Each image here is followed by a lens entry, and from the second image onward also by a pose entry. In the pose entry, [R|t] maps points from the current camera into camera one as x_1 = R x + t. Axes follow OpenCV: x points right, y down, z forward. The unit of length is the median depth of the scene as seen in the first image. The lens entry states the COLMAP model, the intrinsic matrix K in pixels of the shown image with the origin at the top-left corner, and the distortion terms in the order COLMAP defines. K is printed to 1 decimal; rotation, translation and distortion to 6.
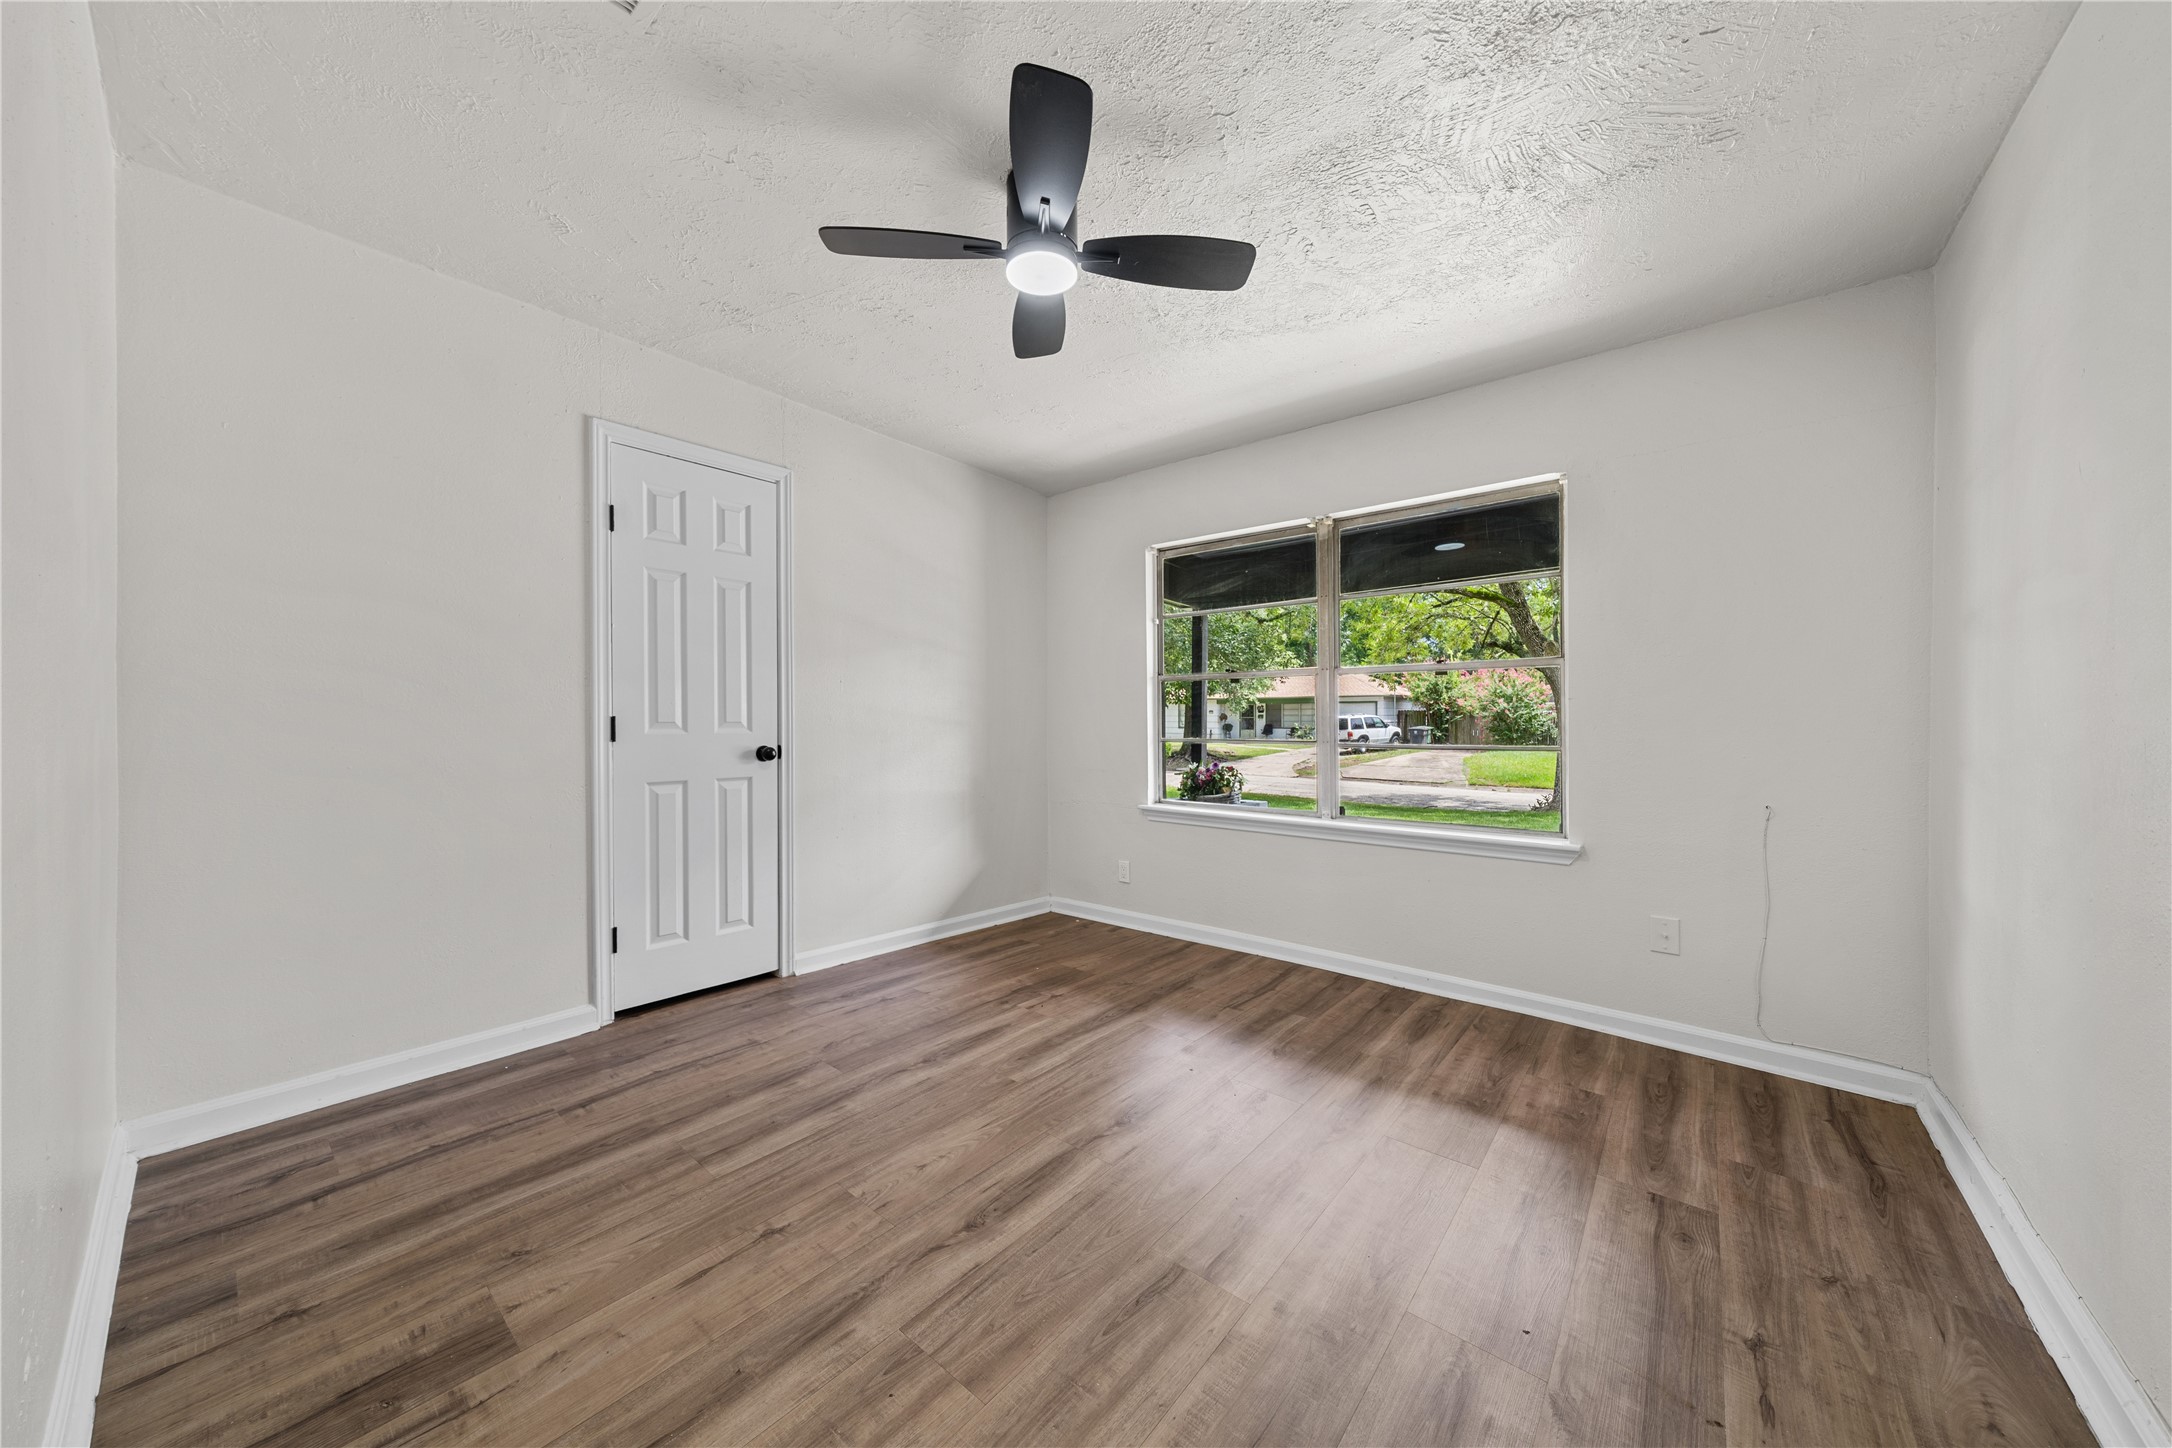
lens RADIAL K [[748.9, 0, 1075.2], [0, 748.9, 713.0], [0, 0, 1]] dist [-0.003325, 0.000211]
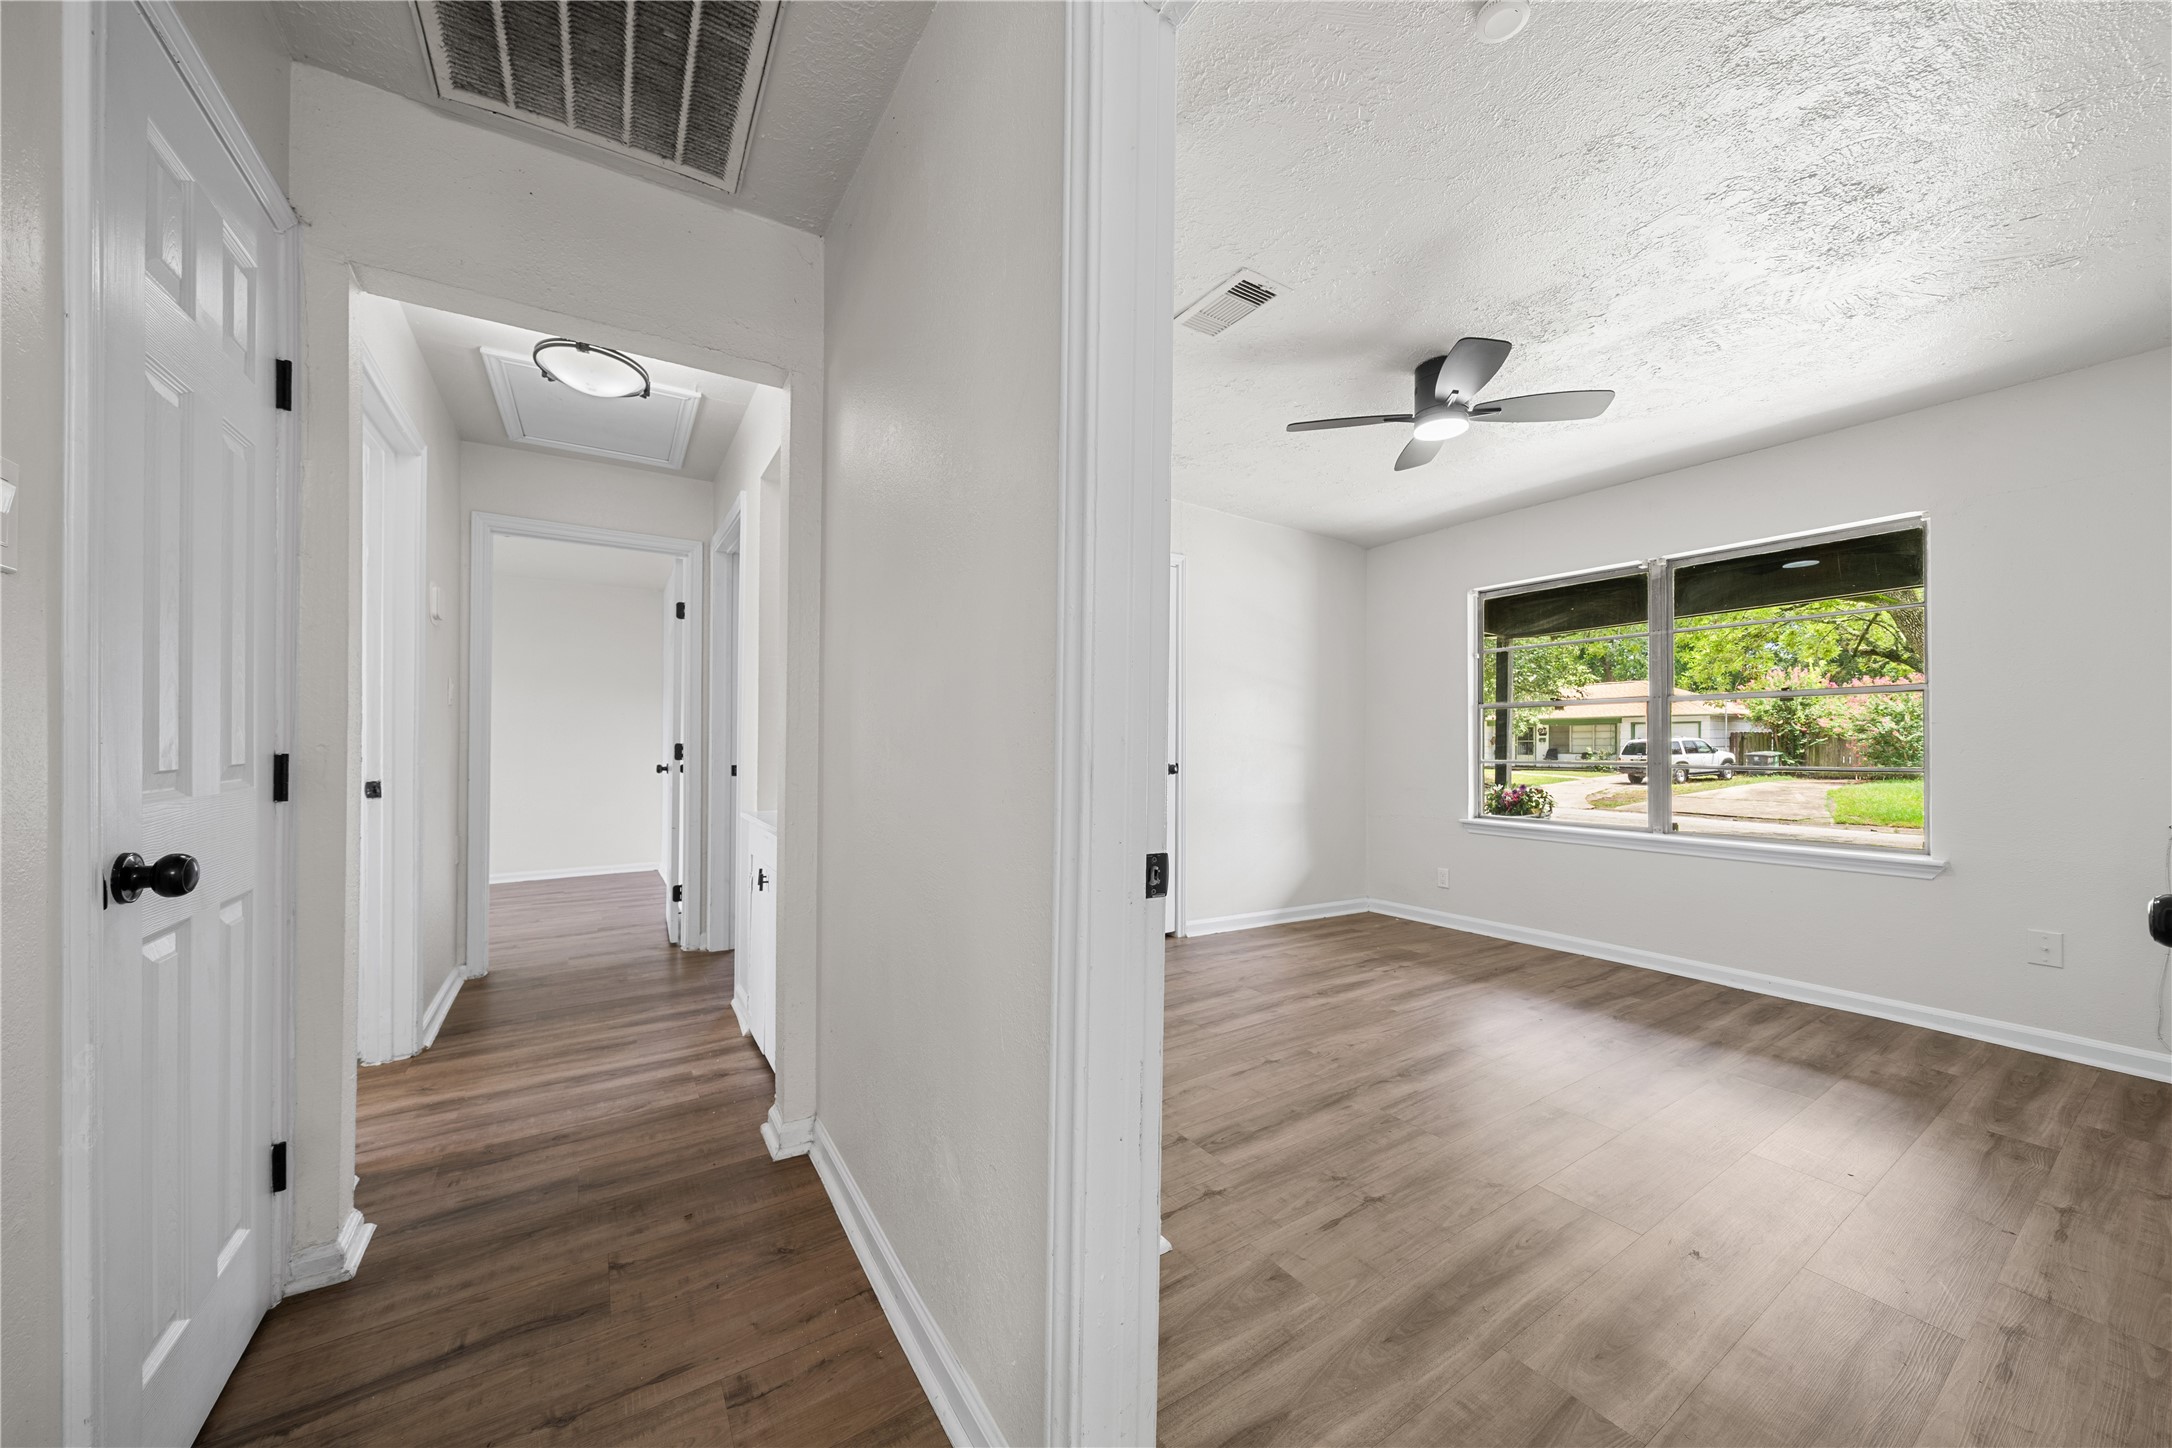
lens RADIAL K [[748.9, 0, 1094.1], [0, 748.9, 745.6], [0, 0, 1]] dist [-0.003325, 0.000211]
pose [[0.955824, -0.000959, -0.293937, -0.142439], [0.004098, 0.999941, 0.010063, -0.001465], [0.293910, -0.010823, 0.955772, -0.311296]]
